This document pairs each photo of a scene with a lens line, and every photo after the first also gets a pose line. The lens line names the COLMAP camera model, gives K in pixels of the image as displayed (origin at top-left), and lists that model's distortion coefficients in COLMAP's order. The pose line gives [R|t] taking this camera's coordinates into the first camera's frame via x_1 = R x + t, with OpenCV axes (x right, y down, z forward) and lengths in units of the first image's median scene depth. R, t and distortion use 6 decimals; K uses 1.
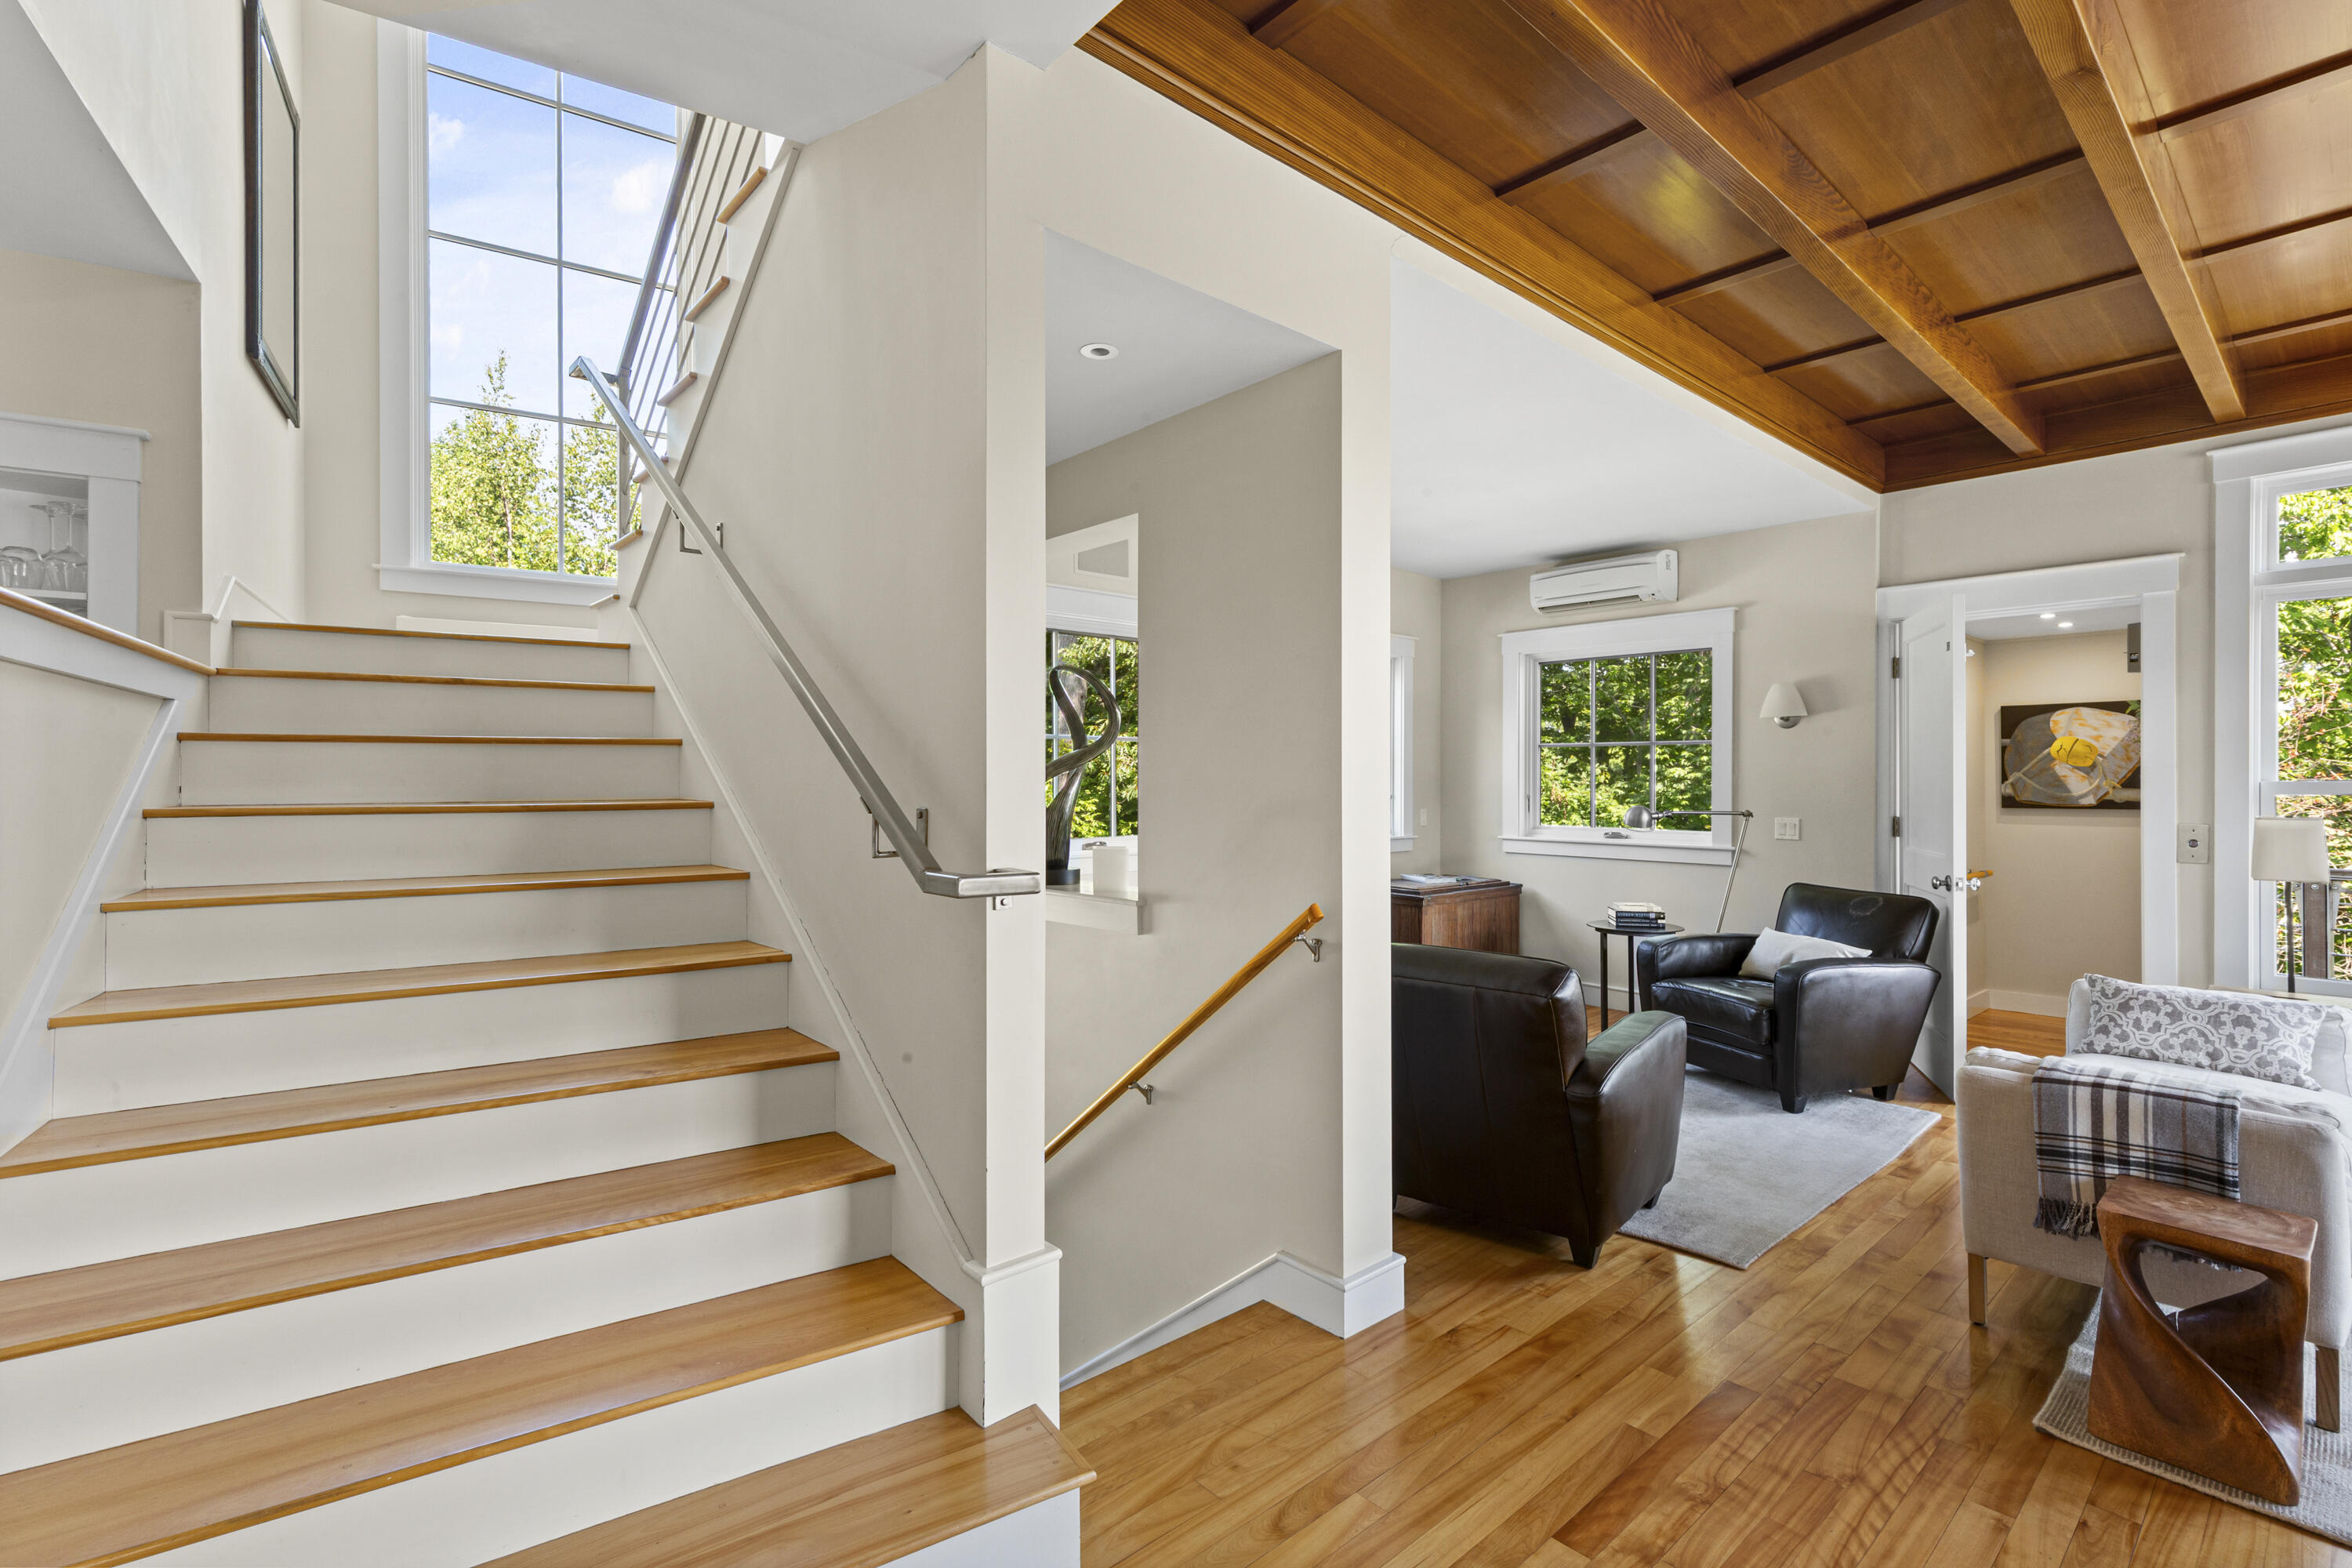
lens RADIAL K [[1056.3, 0, 1171.2], [0, 1056.3, 800.9], [0, 0, 1]] dist [-0.002333, 0.000338]
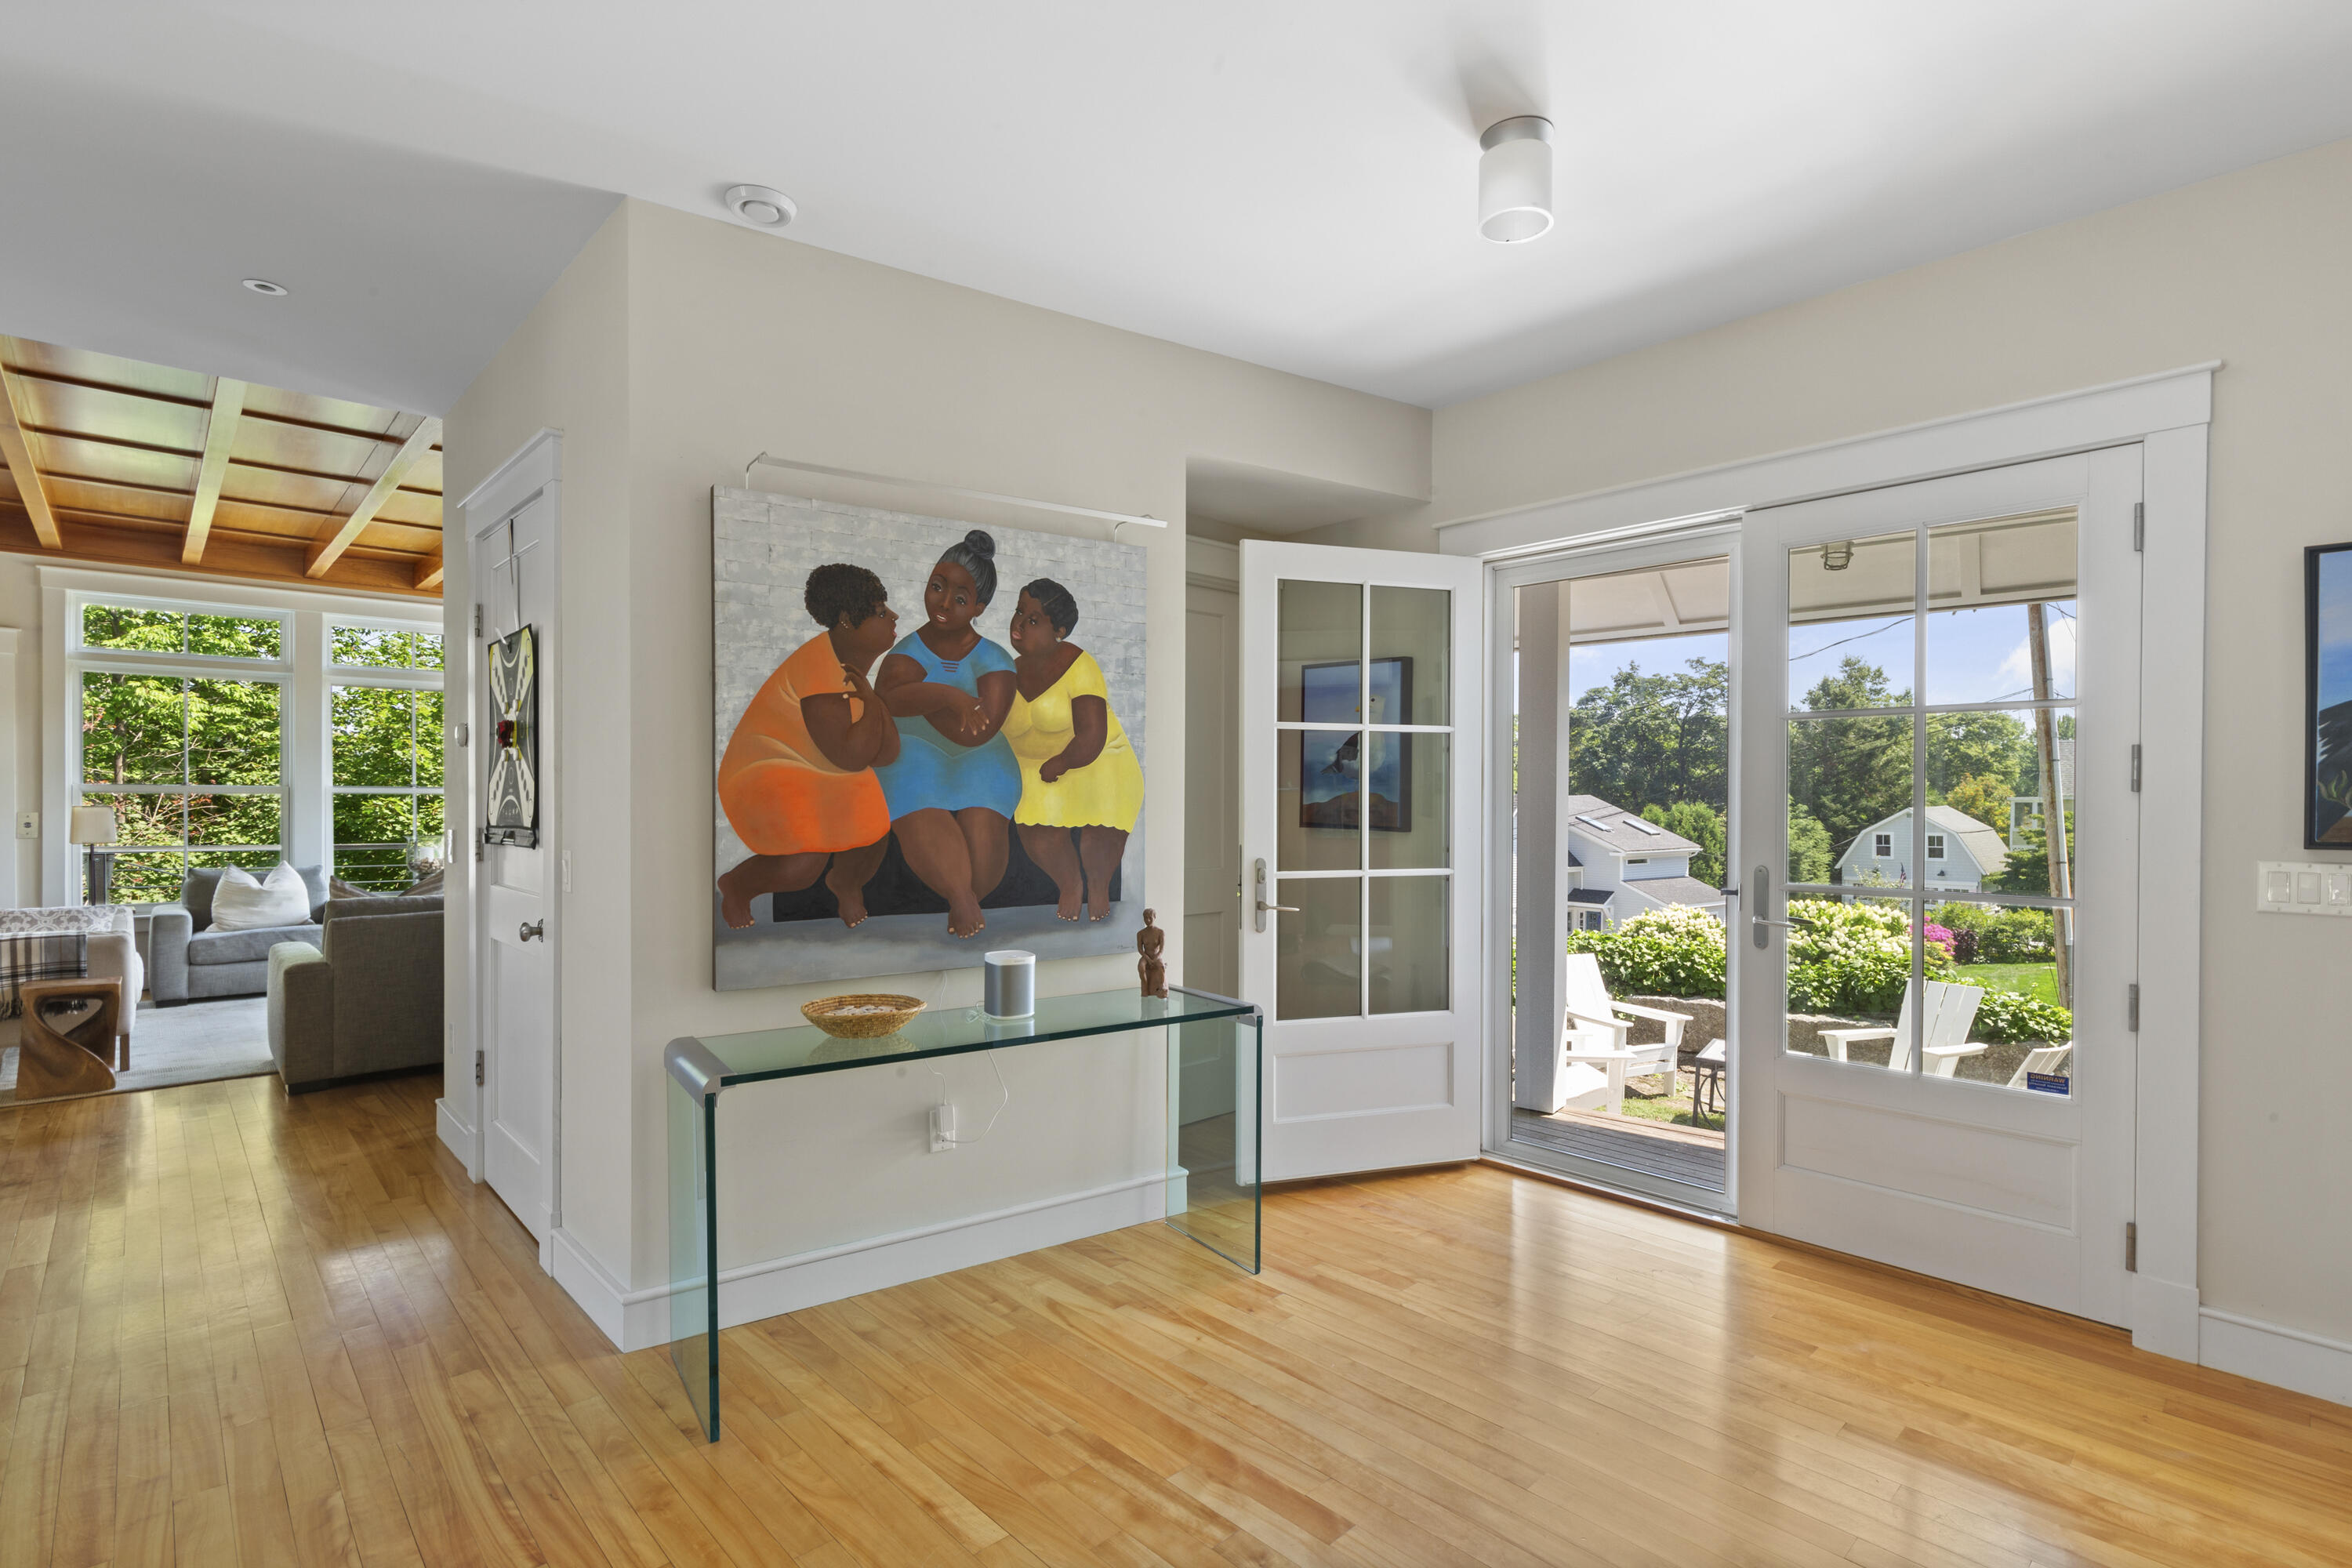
lens RADIAL K [[1056.3, 0, 1171.2], [0, 1056.3, 800.9], [0, 0, 1]] dist [-0.002333, 0.000338]
pose [[-0.060374, 0.000505, 0.998176, -1.204091], [0.001732, 0.999998, -0.000402, 0.017961], [-0.998174, 0.001704, -0.060375, -1.027184]]
